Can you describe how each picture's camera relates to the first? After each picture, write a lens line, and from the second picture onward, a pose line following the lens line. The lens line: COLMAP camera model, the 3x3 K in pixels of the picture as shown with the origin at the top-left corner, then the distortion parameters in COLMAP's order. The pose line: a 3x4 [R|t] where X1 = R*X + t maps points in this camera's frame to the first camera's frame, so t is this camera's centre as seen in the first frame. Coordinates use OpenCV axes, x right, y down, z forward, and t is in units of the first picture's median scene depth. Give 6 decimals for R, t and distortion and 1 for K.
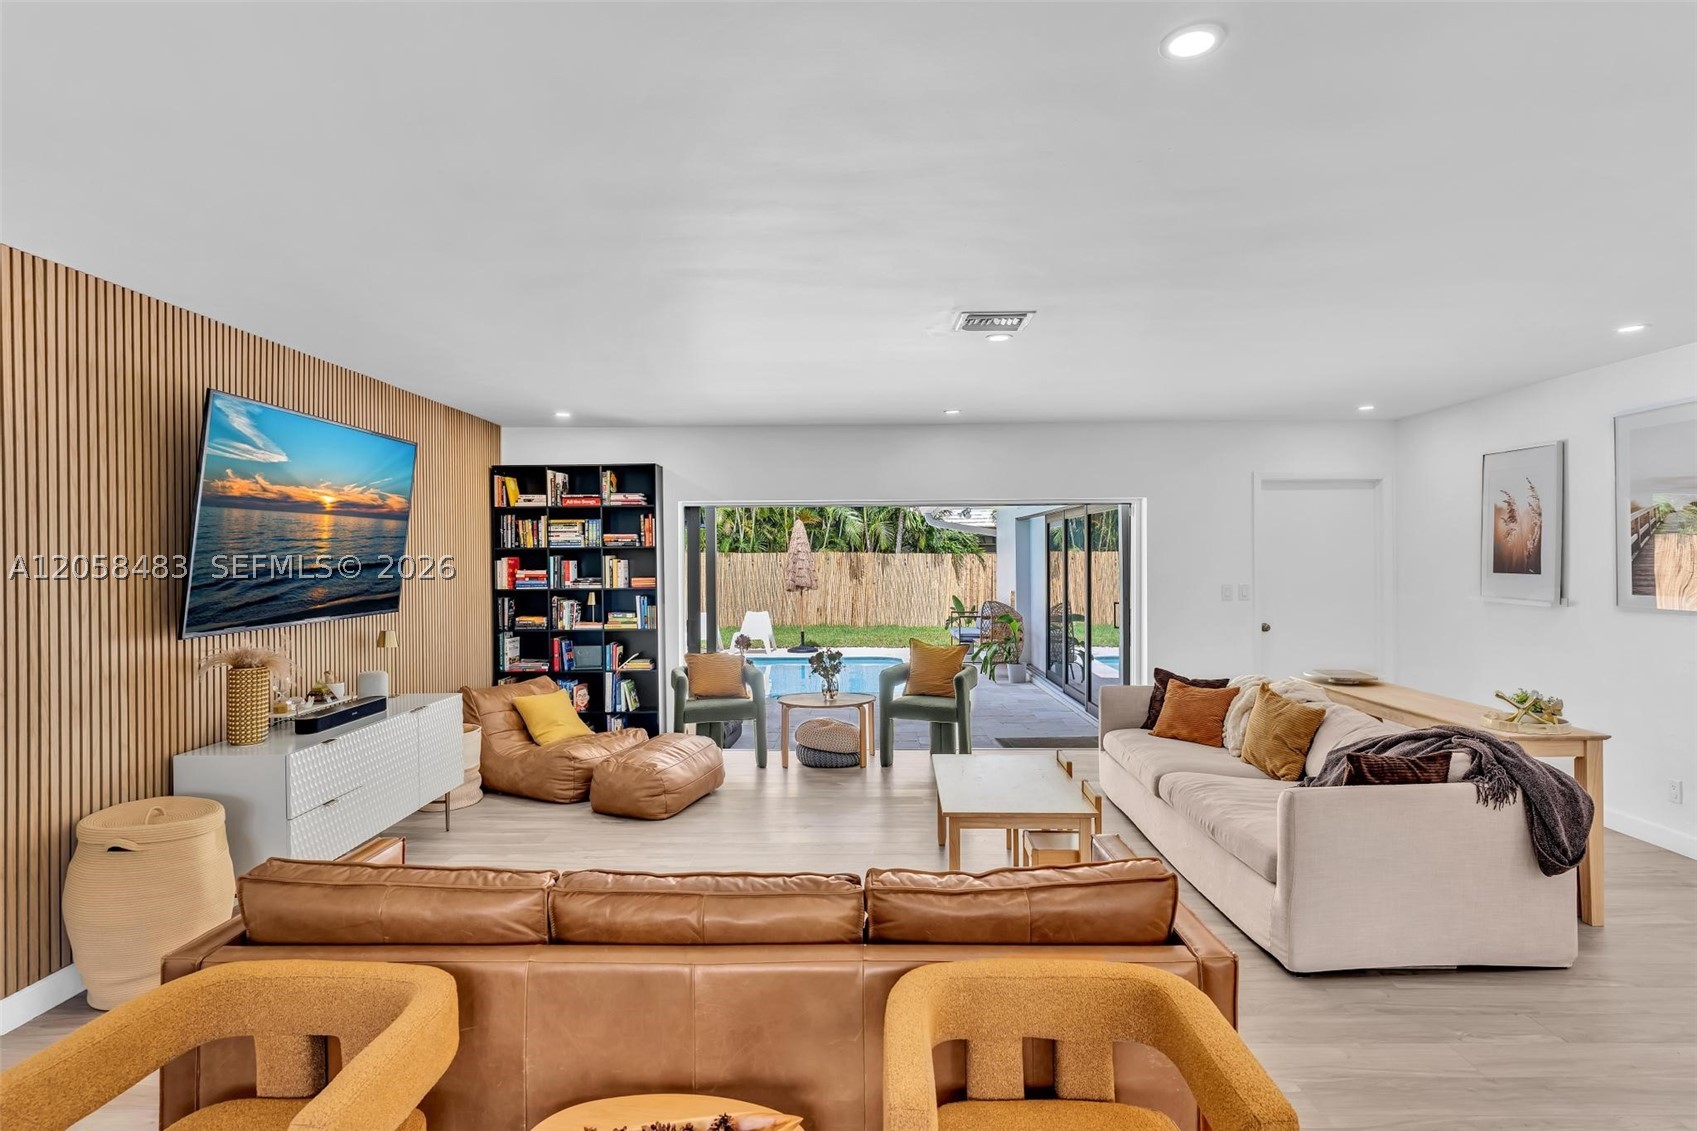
lens RADIAL K [[900.0, 0, 848.5], [0, 900.0, 565.5], [0, 0, 1]] dist [-0.000603, 0.013851]
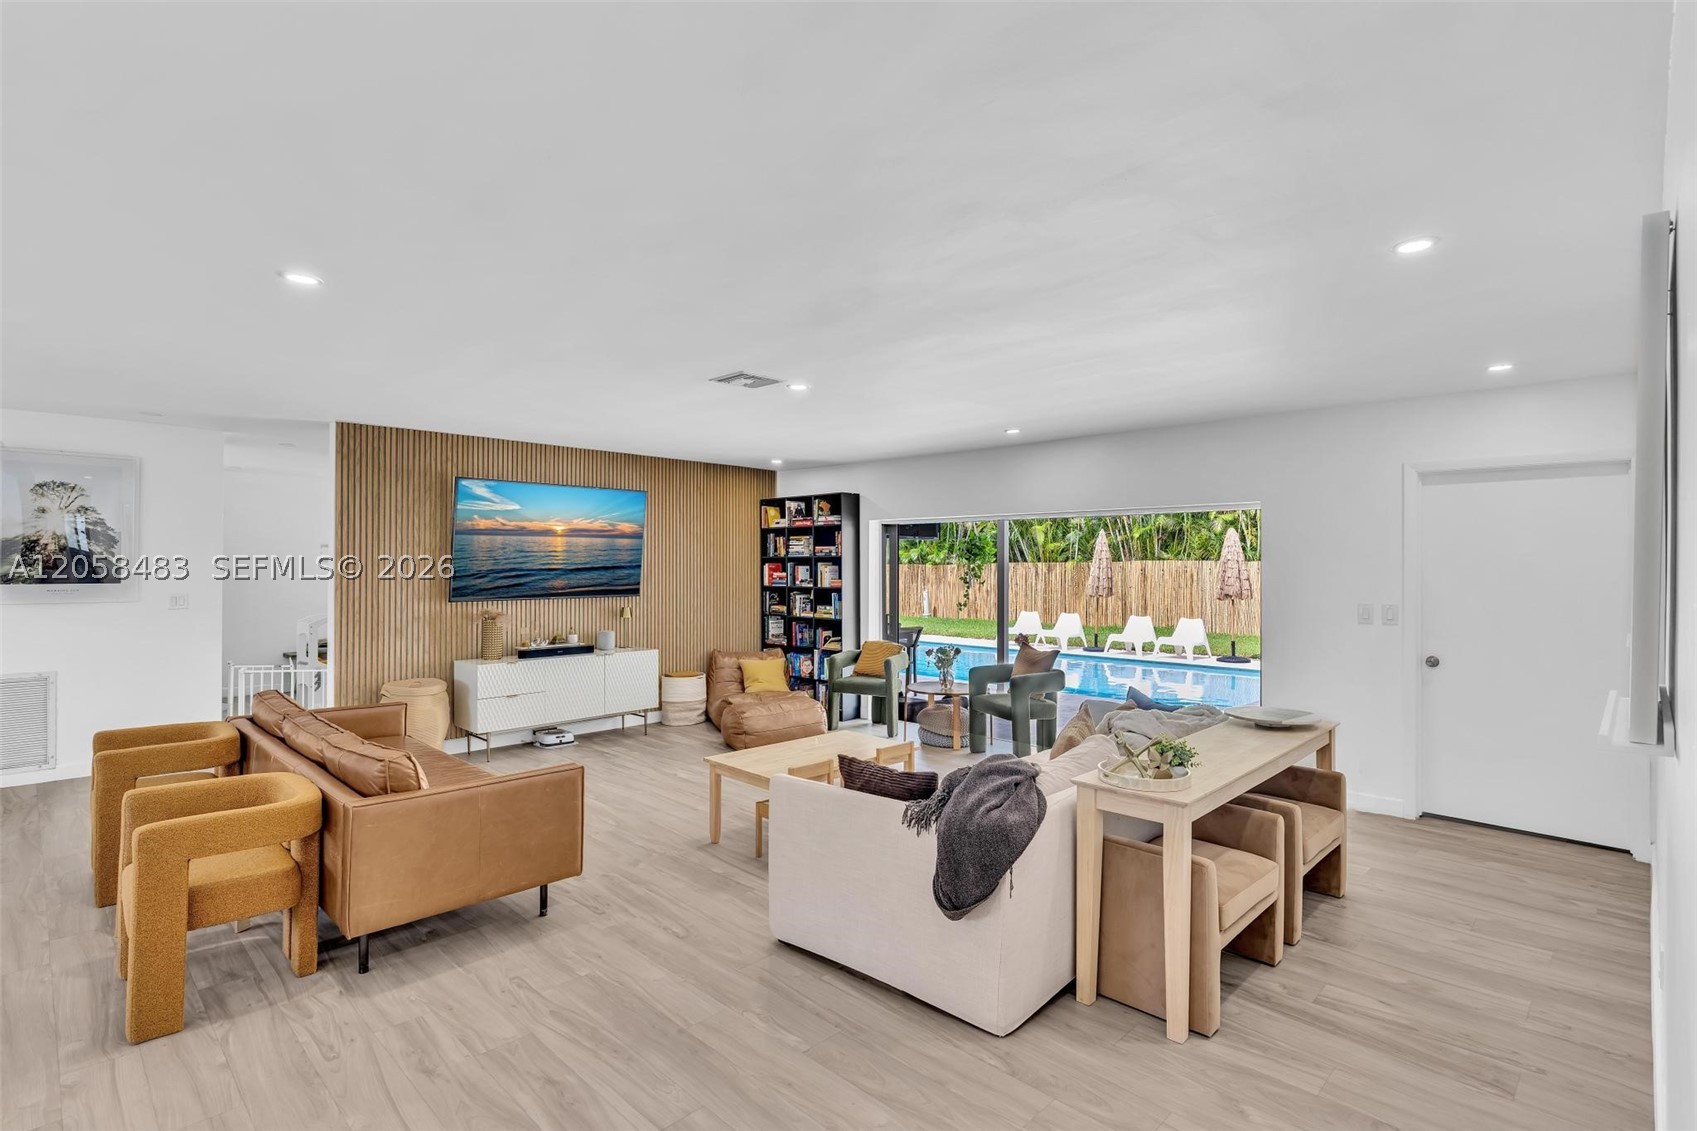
lens RADIAL K [[797.9, 0, 848.5], [0, 797.9, 565.5], [0, 0, 1]] dist [-0.000351, 0.000125]
pose [[0.739766, 0.010484, -0.672782, 0.565237], [-0.016073, 0.999869, -0.002092, -0.004721], [0.672672, 0.012362, 0.739838, 0.151700]]
